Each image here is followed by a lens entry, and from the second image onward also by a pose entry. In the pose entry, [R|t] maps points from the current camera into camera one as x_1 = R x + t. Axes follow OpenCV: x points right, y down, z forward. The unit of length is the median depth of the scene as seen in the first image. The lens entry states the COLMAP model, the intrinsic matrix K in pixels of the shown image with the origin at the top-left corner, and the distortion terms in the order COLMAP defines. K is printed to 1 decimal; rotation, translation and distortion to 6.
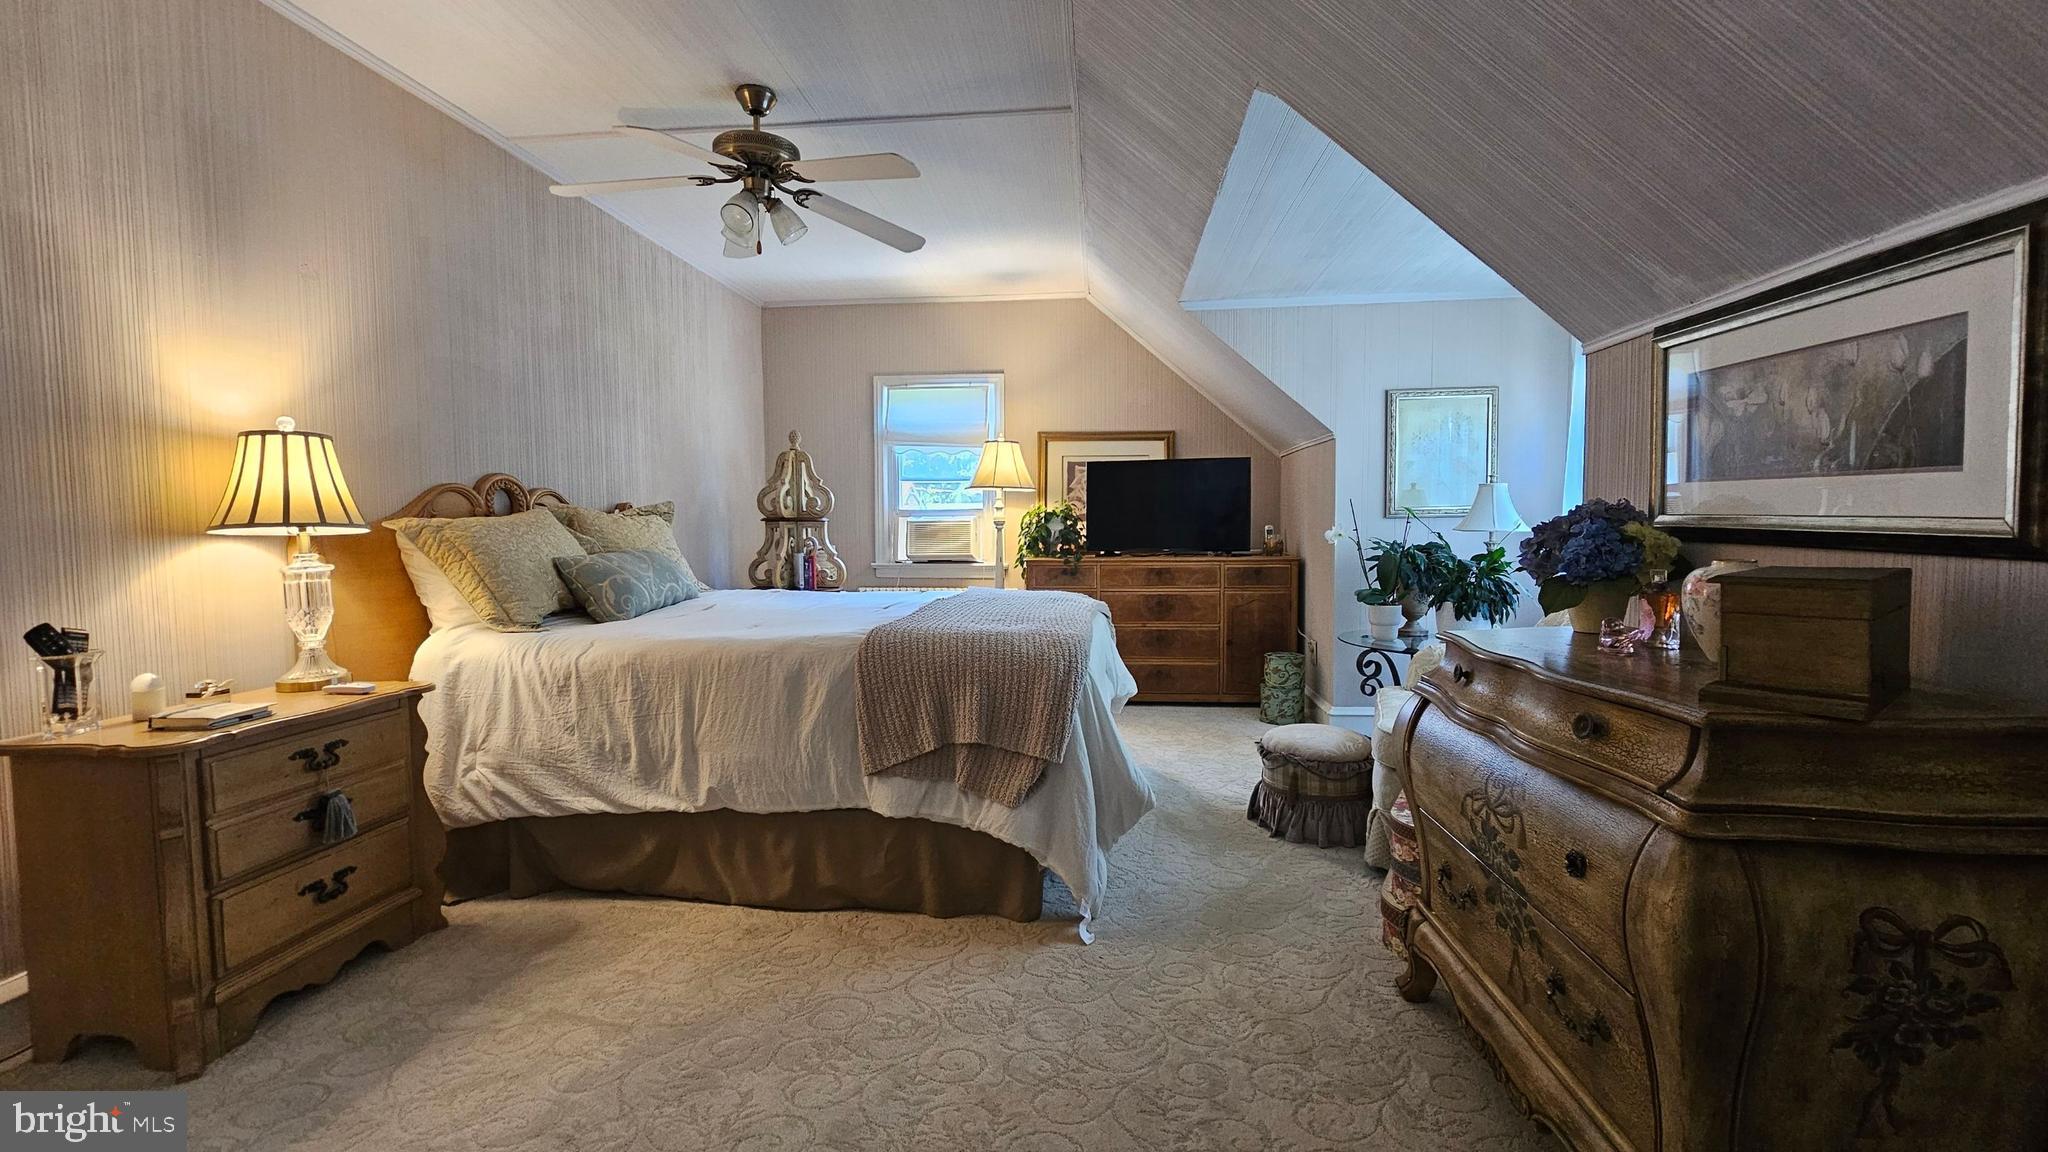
lens RADIAL K [[841.8, 0, 1018.3], [0, 841.8, 568.6], [0, 0, 1]] dist [-0.001075, -0.000453]
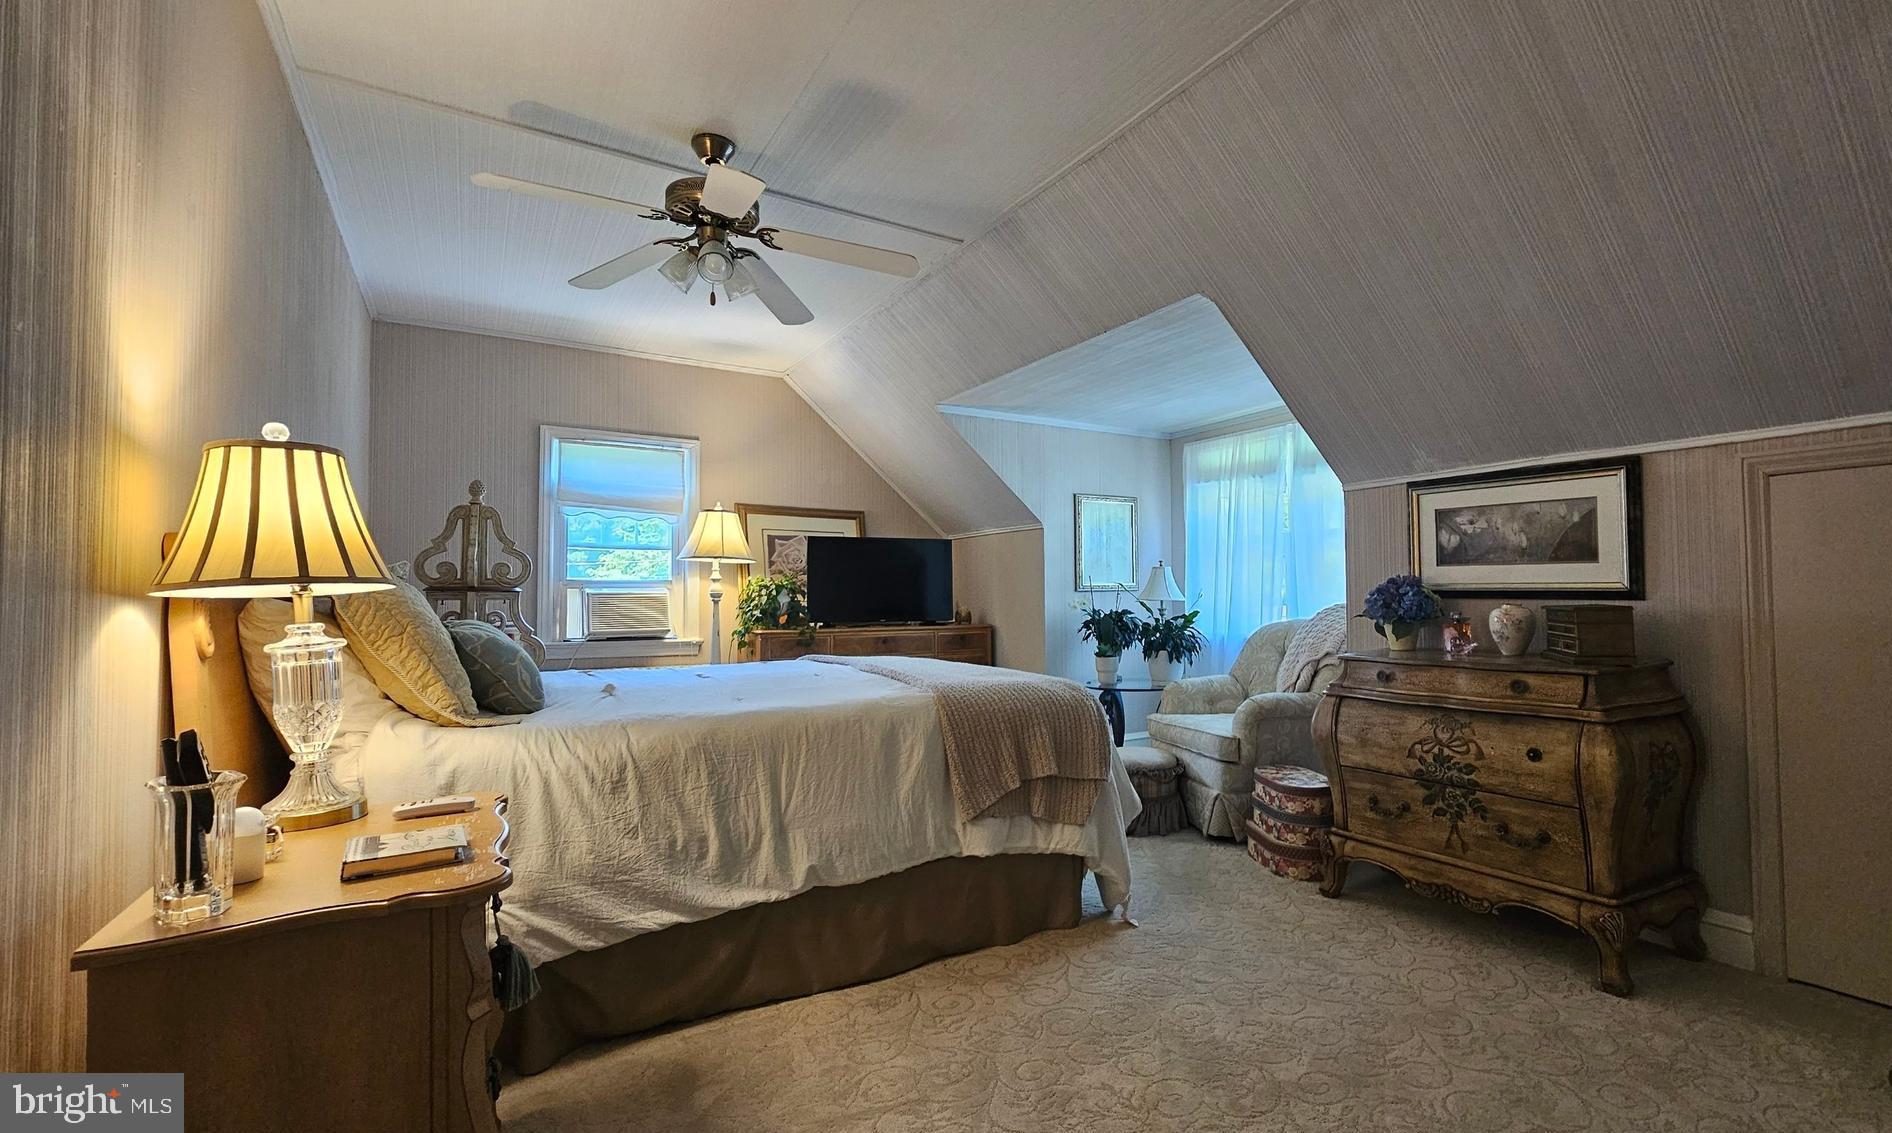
lens RADIAL K [[888.3, 0, 946.0], [0, 888.3, 566.5], [0, 0, 1]] dist [-0.001243, 0.000079]
pose [[0.775489, 0.024690, 0.630878, -0.862166], [0.037791, 0.995628, -0.085418, 0.017178], [-0.630229, 0.090082, 0.771166, 0.106661]]
